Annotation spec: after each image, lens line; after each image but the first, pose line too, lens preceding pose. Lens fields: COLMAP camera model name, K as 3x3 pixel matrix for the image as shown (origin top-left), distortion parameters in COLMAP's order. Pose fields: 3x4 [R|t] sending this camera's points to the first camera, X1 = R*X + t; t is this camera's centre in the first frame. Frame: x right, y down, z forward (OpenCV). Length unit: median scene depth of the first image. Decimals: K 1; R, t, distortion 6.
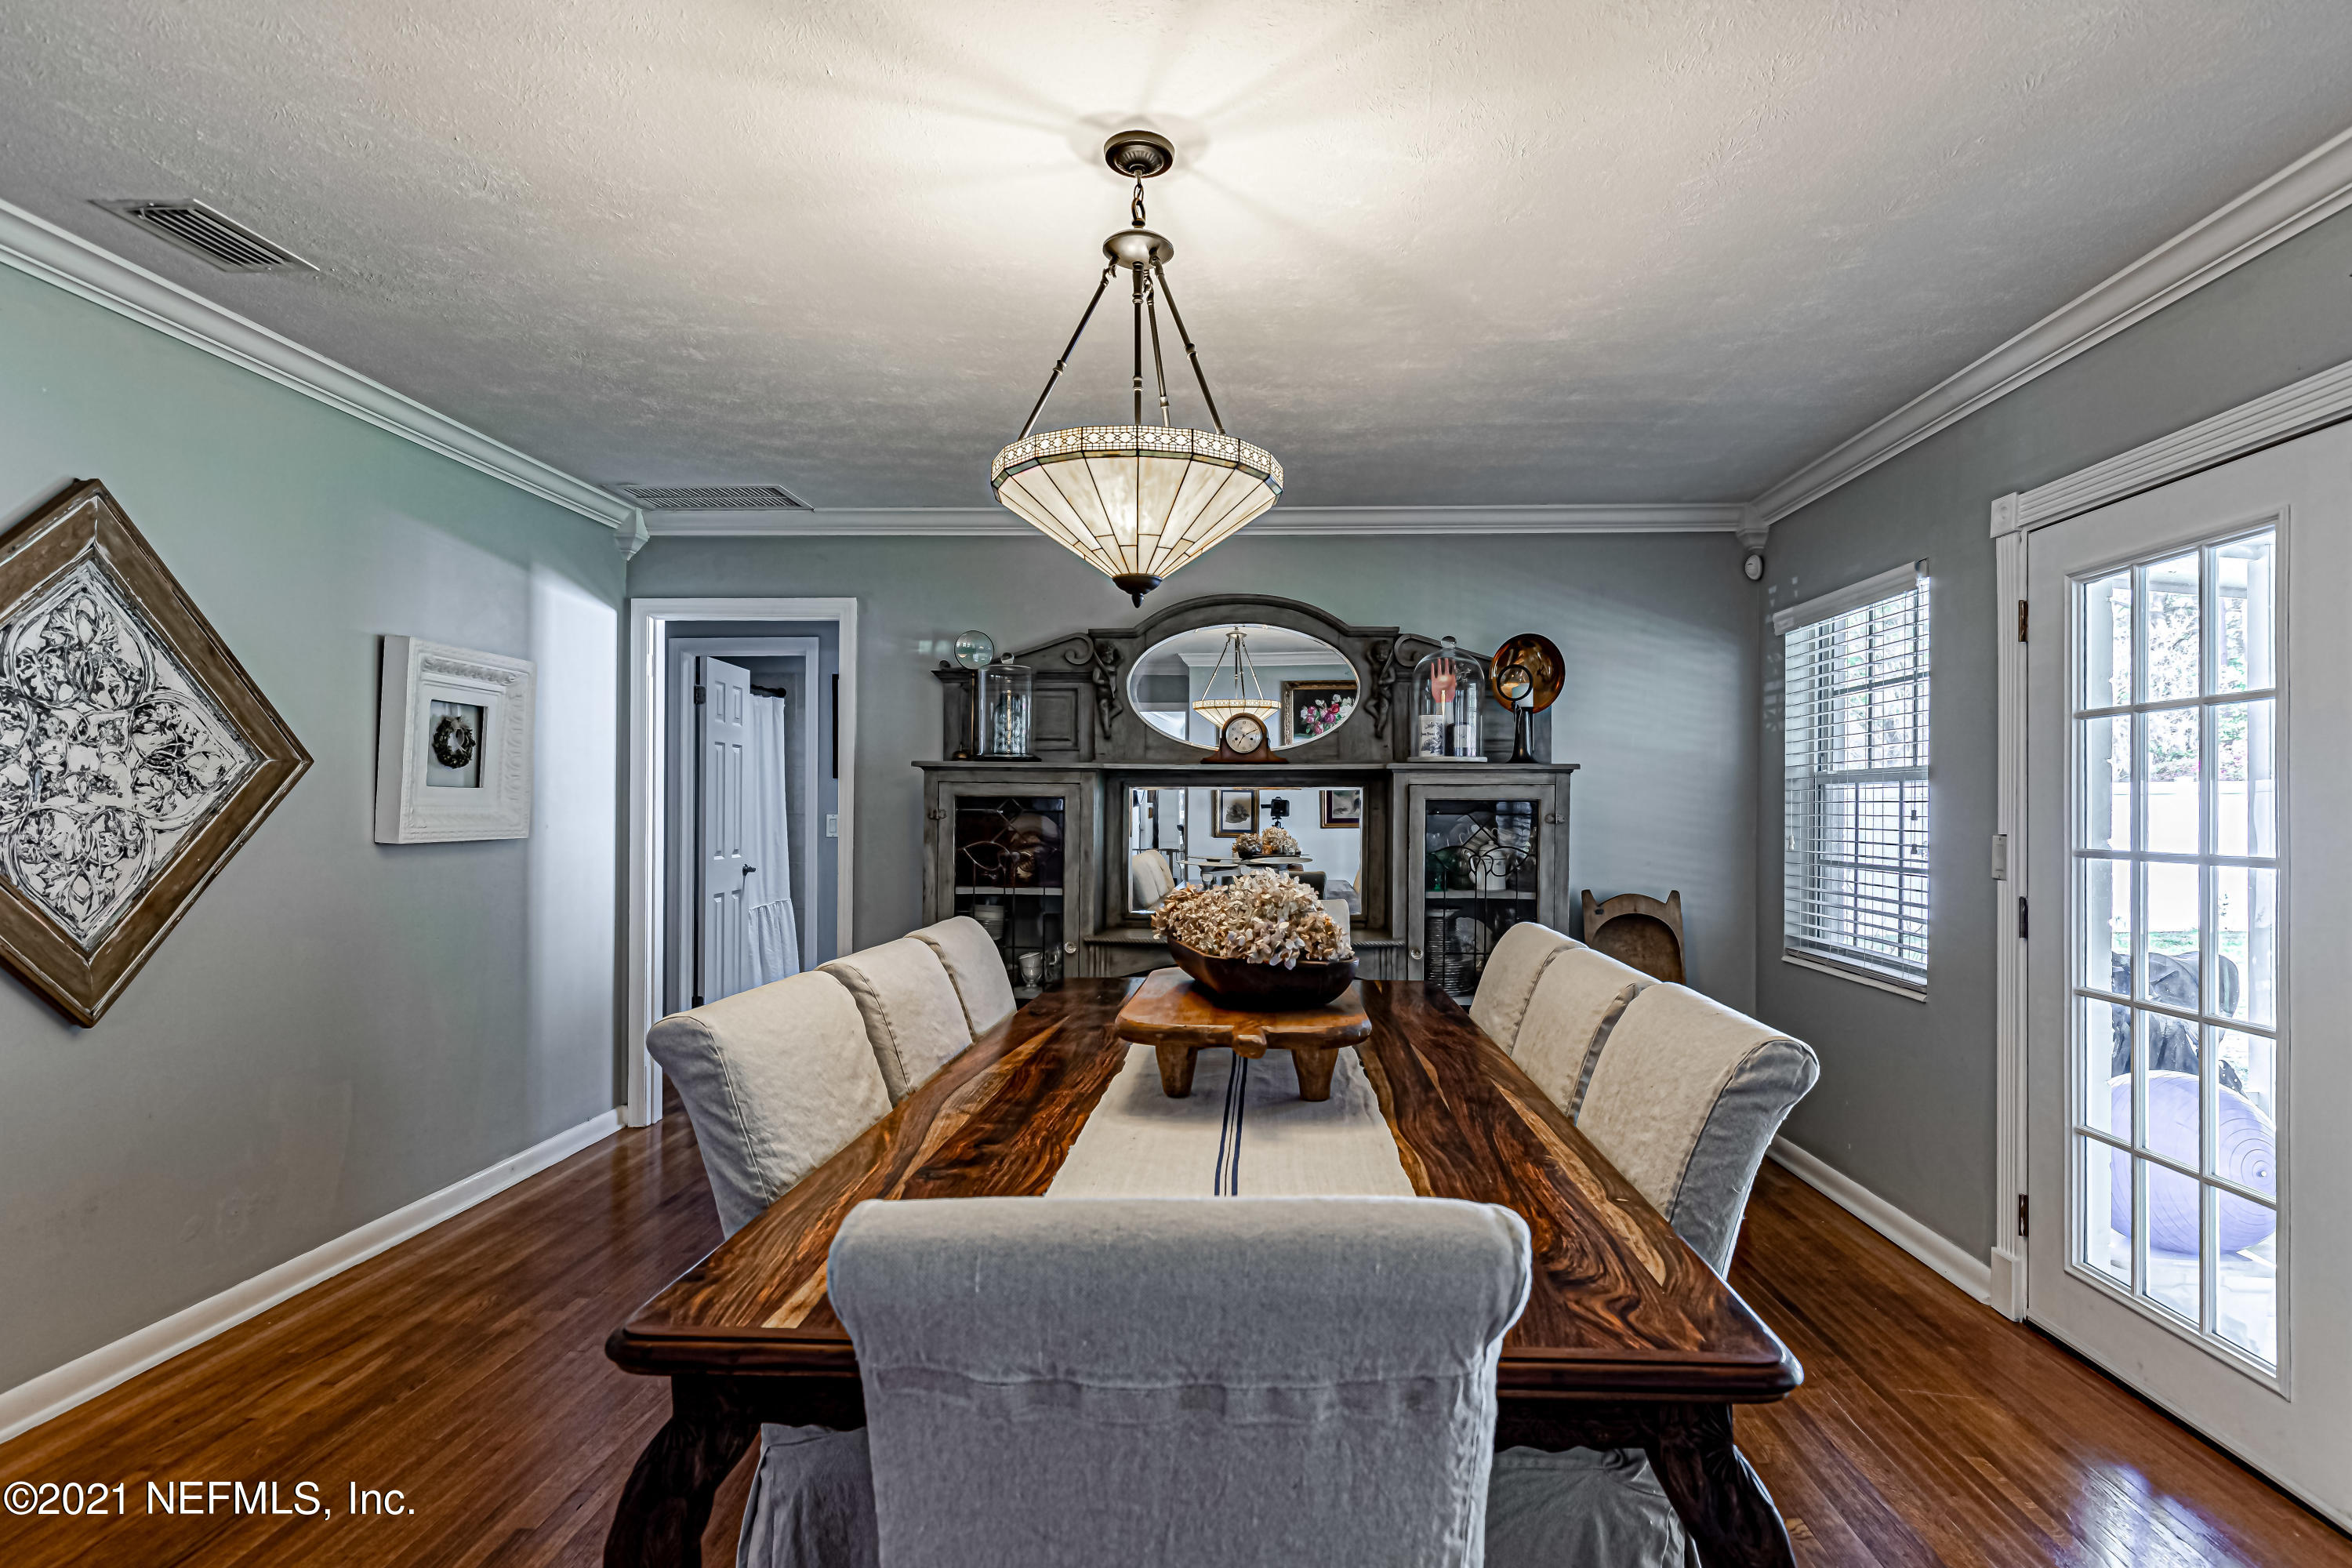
lens RADIAL K [[1166.7, 0, 1207.4], [0, 1166.7, 802.4], [0, 0, 1]] dist [-0.002645, -0.000490]
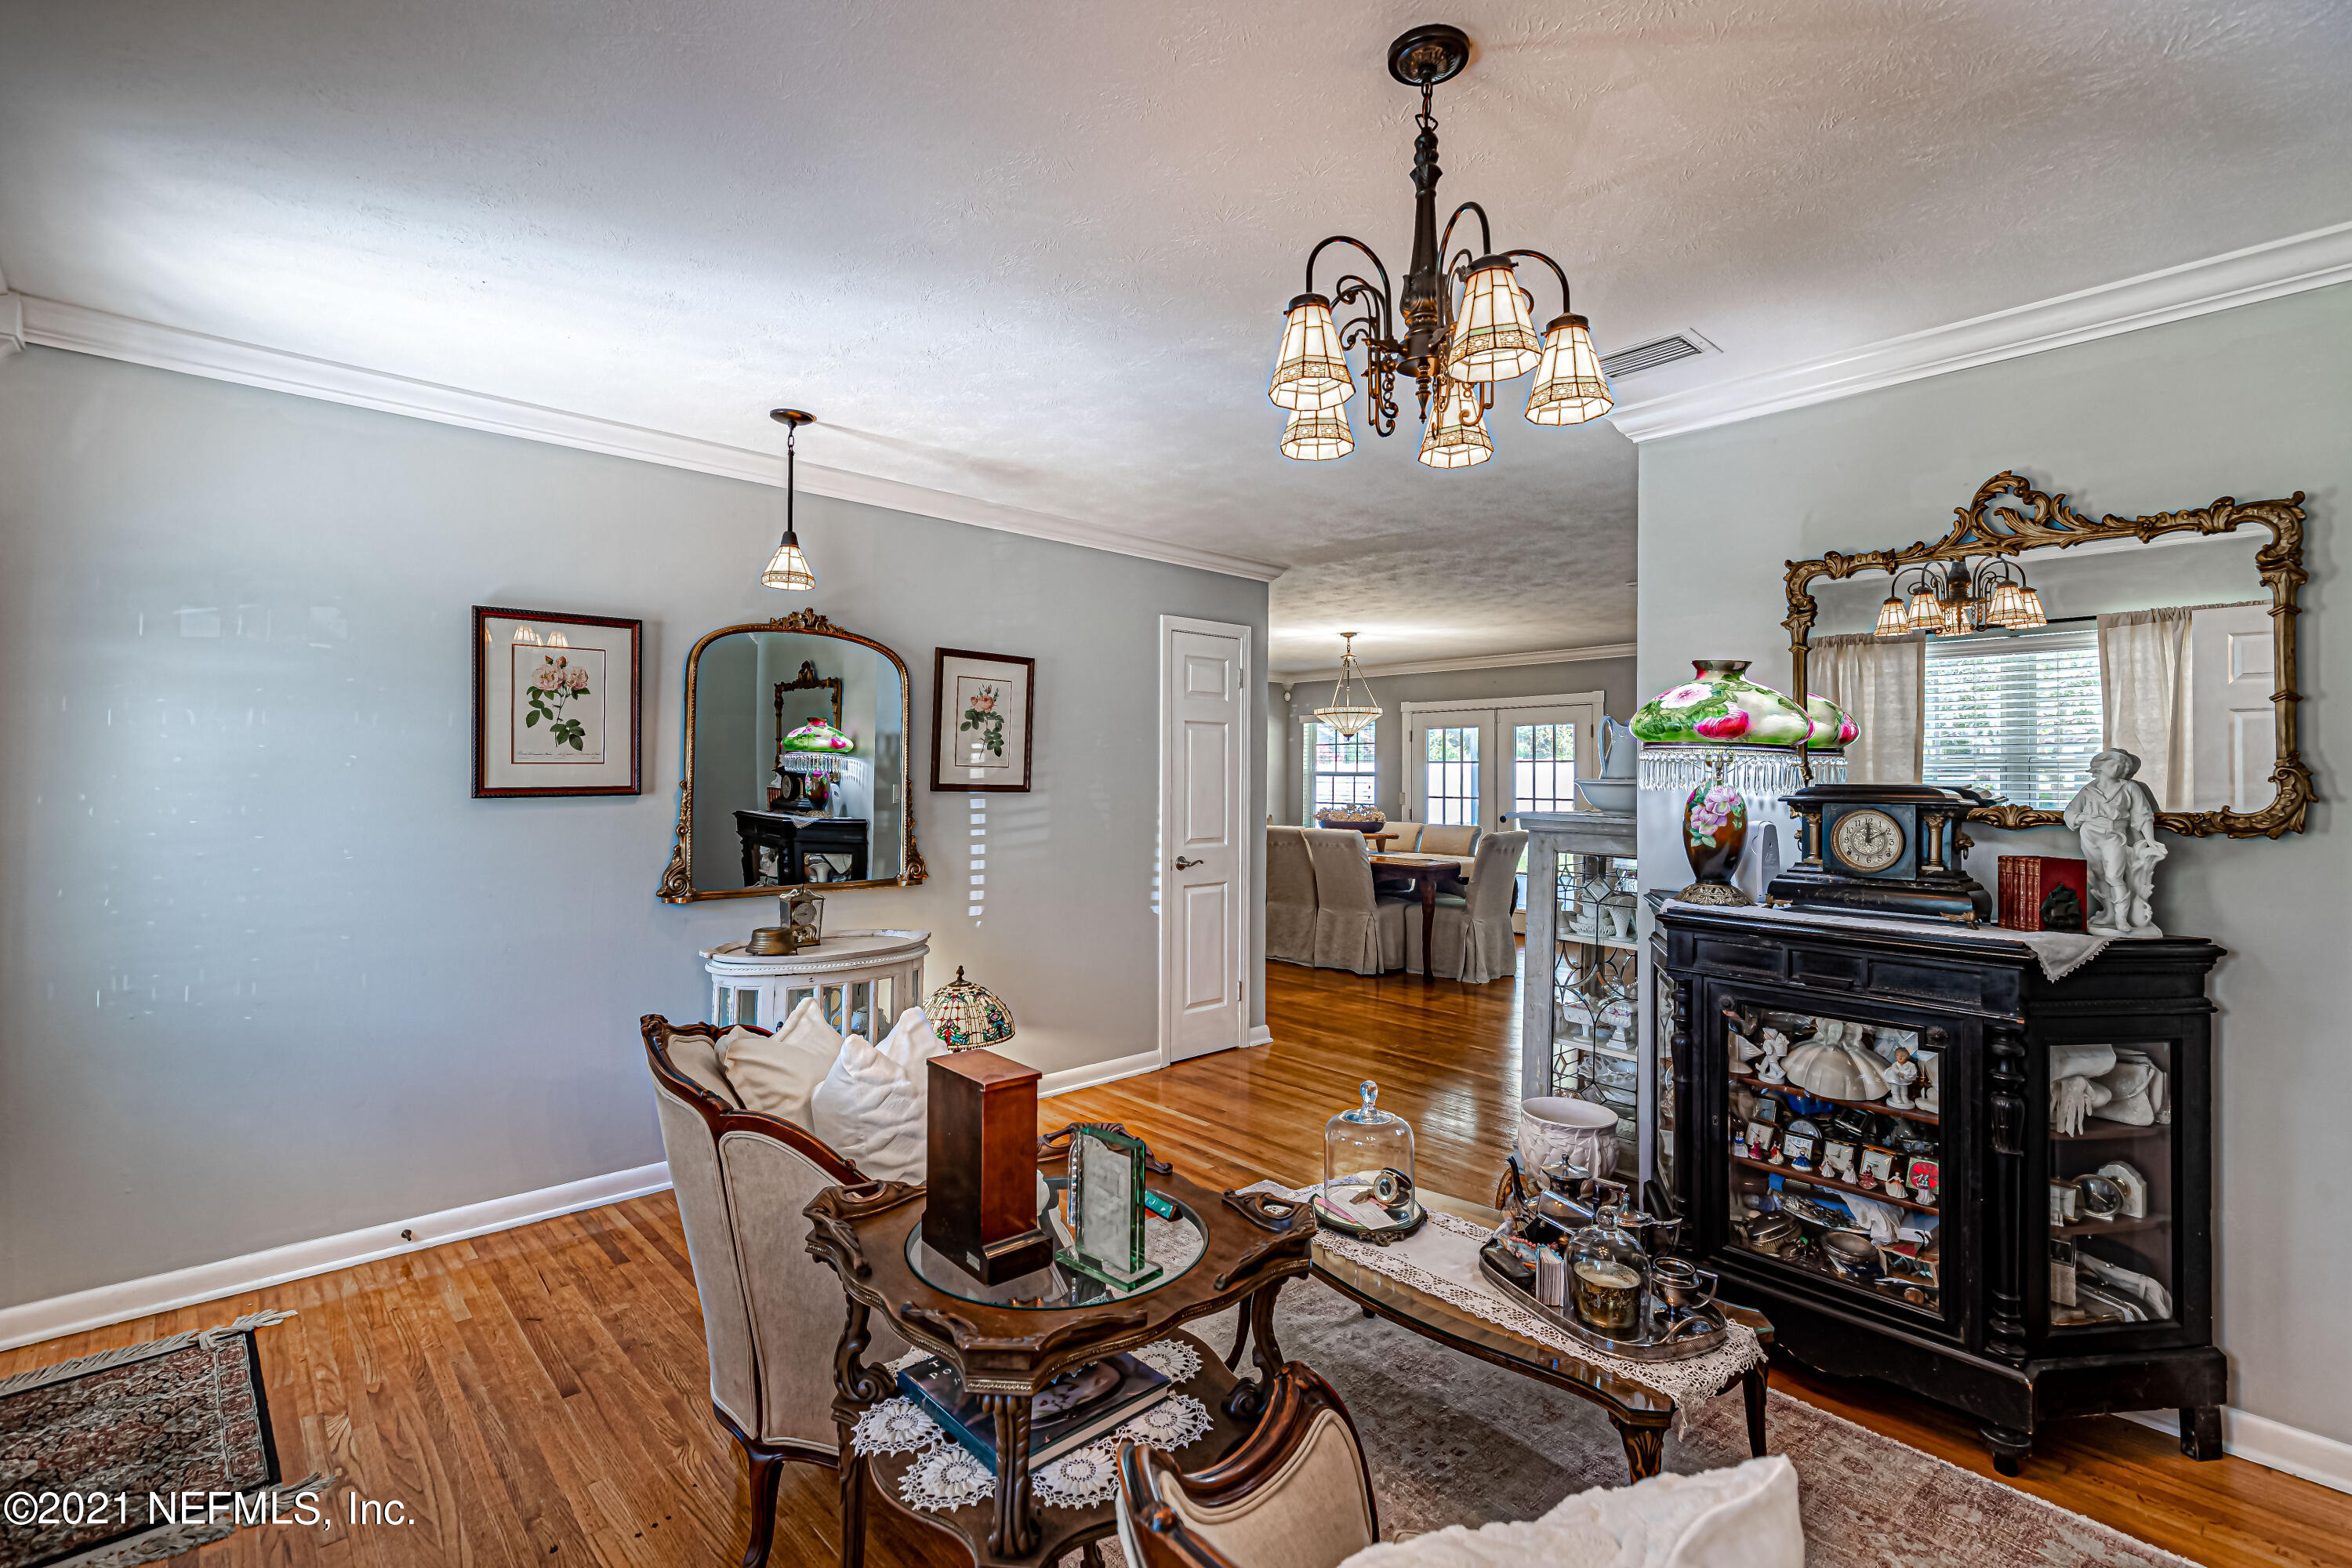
lens RADIAL K [[1066.5, 0, 1176.0], [0, 1066.5, 784.0], [0, 0, 1]] dist [0.005461, -0.001553]
pose [[0.711958, -0.005768, 0.702198, -1.749926], [-0.004616, 0.999906, 0.012894, -0.031956], [-0.702207, -0.012421, 0.711865, -0.717548]]
